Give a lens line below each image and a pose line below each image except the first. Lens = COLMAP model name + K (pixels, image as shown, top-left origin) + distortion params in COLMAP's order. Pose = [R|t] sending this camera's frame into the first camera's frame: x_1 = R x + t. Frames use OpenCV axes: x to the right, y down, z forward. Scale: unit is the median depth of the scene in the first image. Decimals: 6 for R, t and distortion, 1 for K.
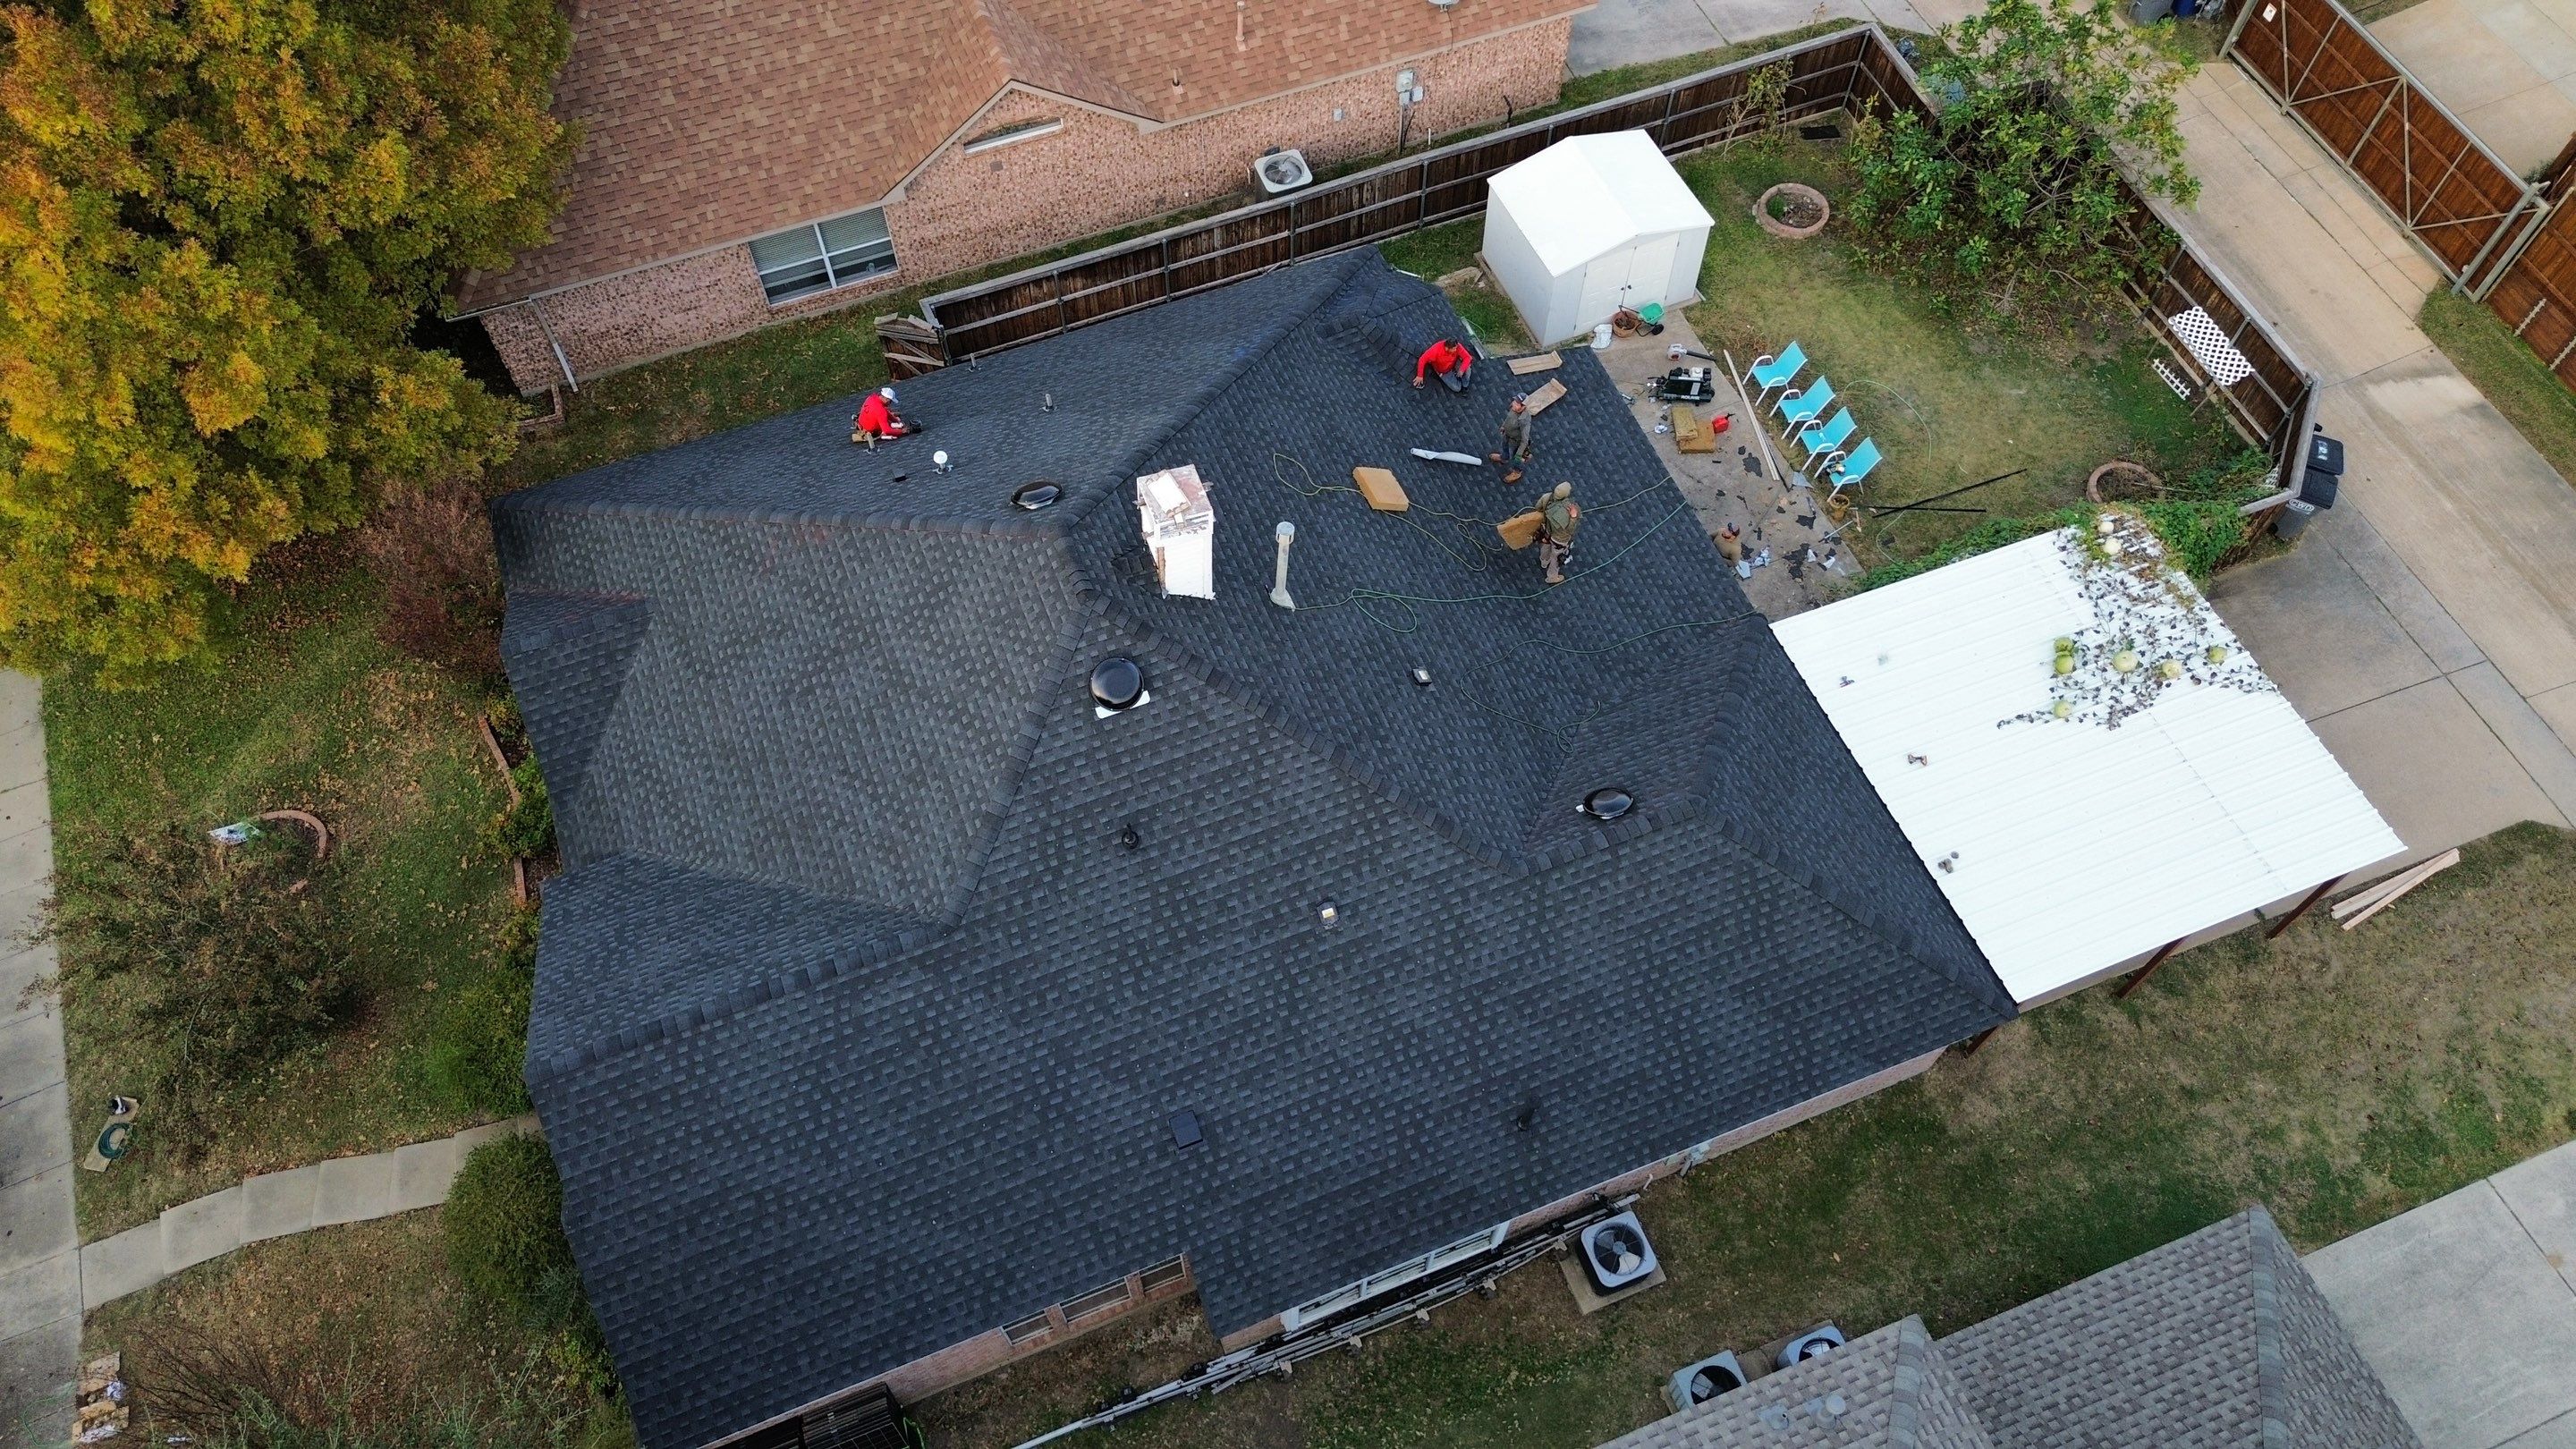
lens RADIAL K [[1821.7, 0, 1283.8], [0, 1821.7, 720.8], [0, 0, 1]] dist [0.064879, -0.060558]
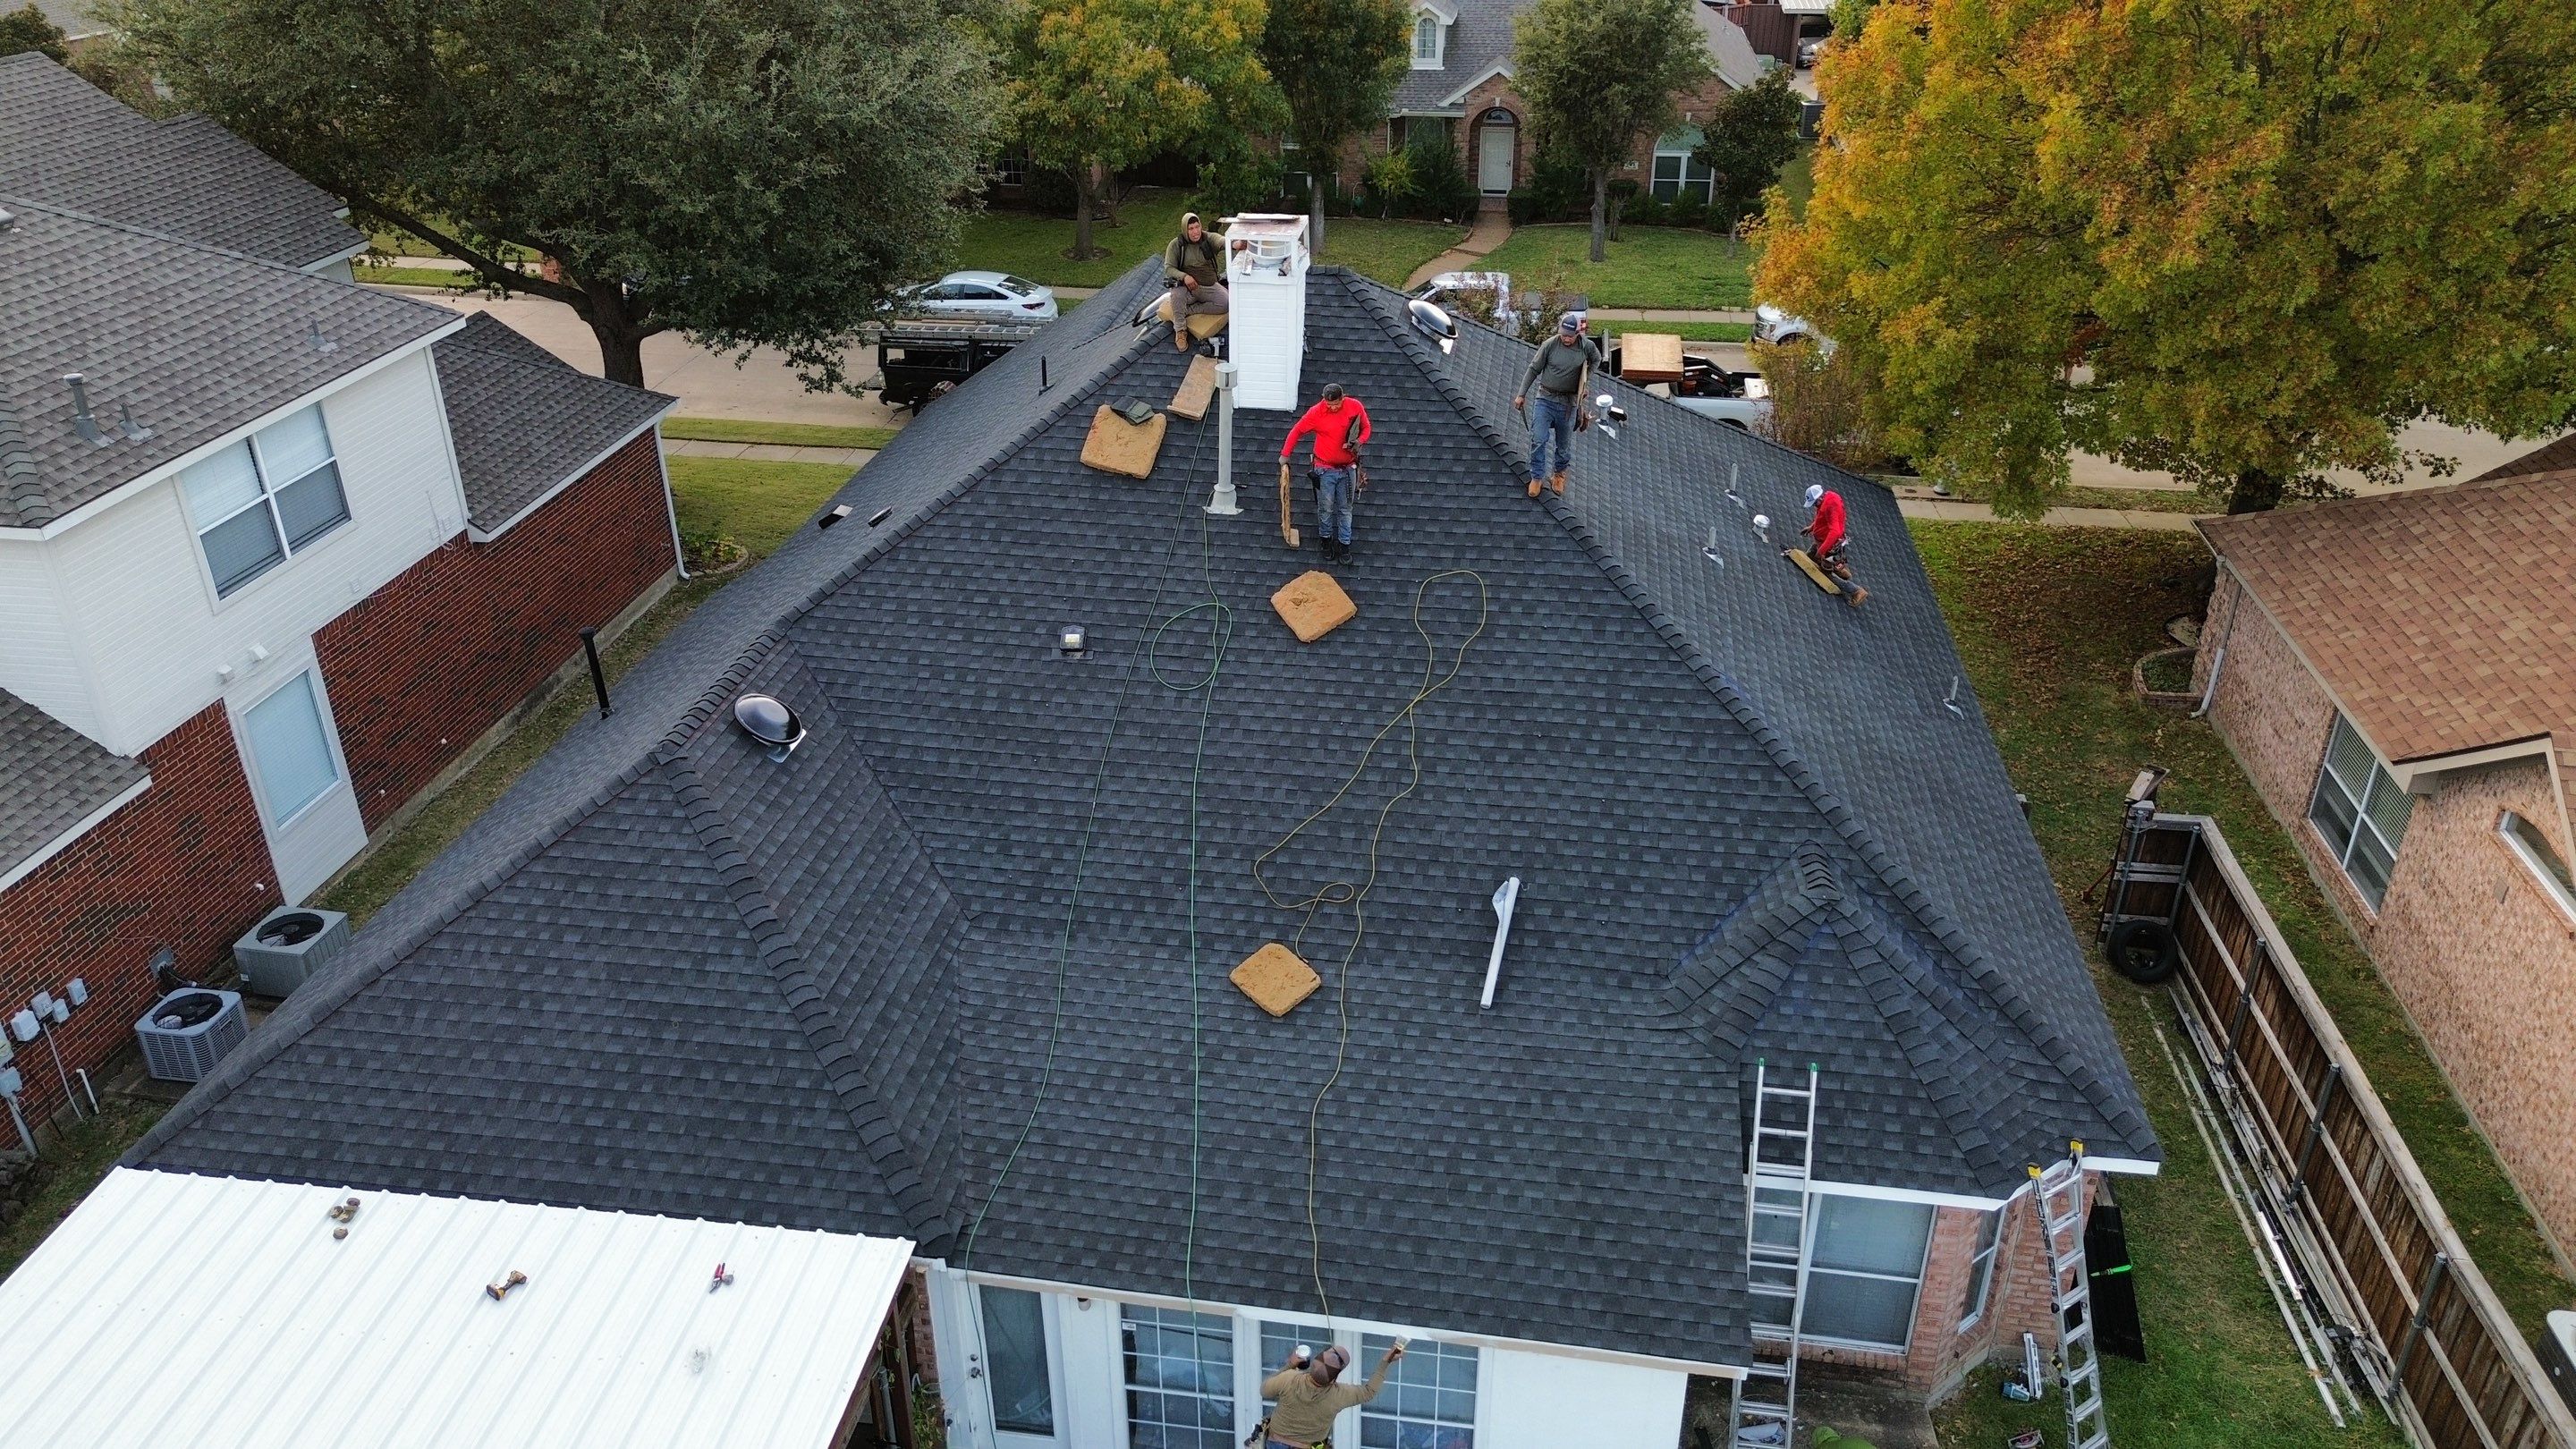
lens RADIAL K [[1821.7, 0, 1283.8], [0, 1821.7, 720.8], [0, 0, 1]] dist [0.064879, -0.060558]
pose [[-0.497682, 0.412083, -0.763217, 0.510085], [-0.741305, 0.254751, 0.620942, -0.449355], [0.450310, 0.874808, 0.178694, 0.784277]]
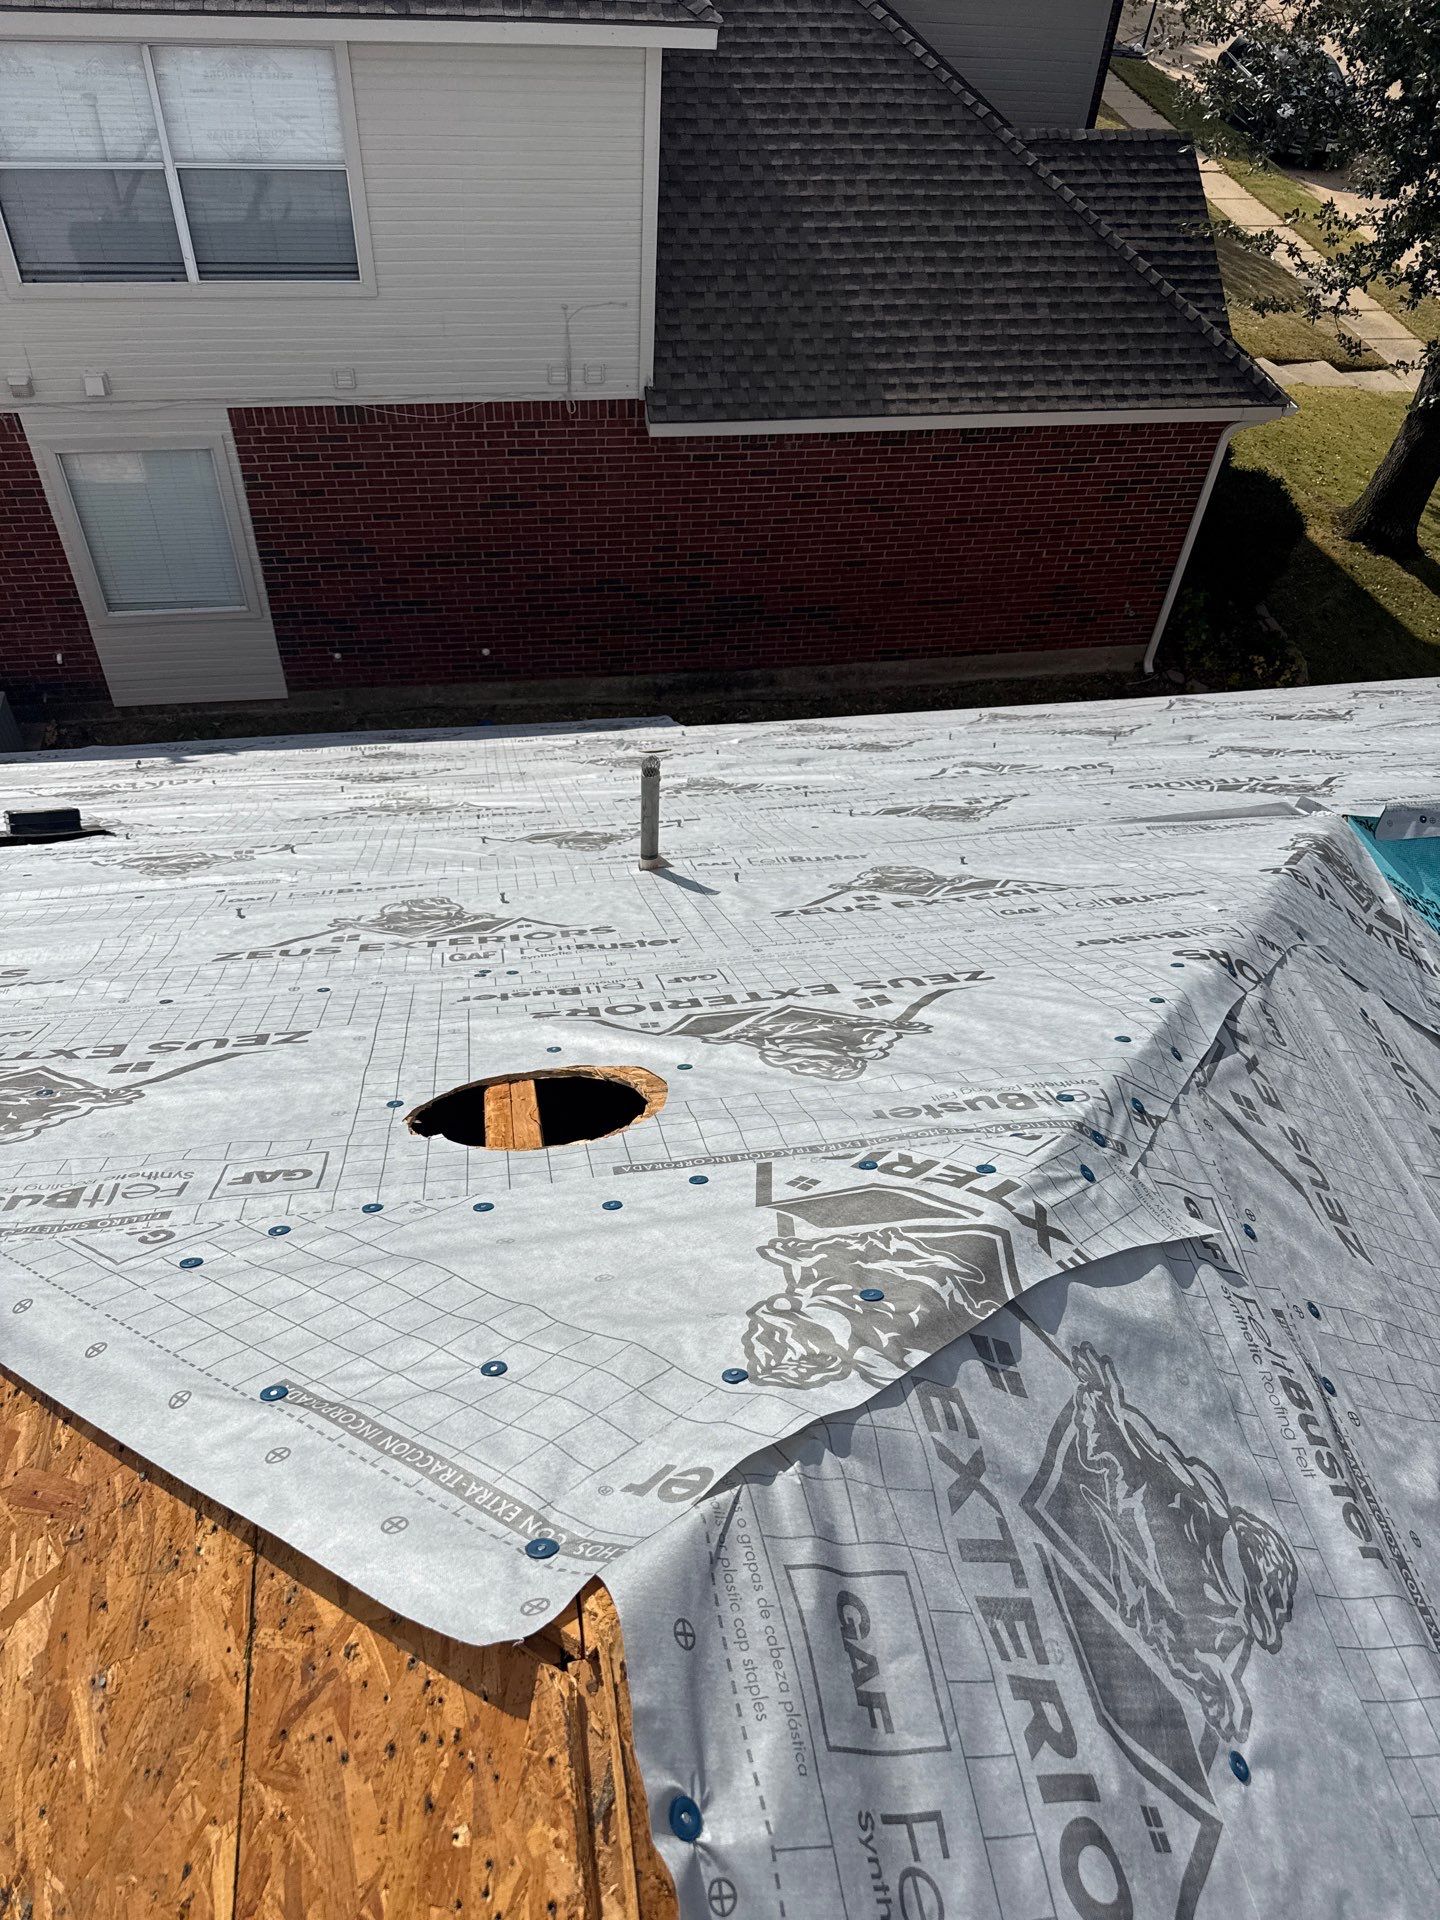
lens RADIAL K [[1383.4, 0, 720.0], [0, 1383.4, 960.0], [0, 0, 1]] dist [0.015673, -0.032949]
pose [[-0.969933, -0.197947, 0.141590, -0.104837], [0.191325, -0.260605, 0.946298, -0.074316], [-0.150418, 0.944935, 0.290642, 0.721071]]
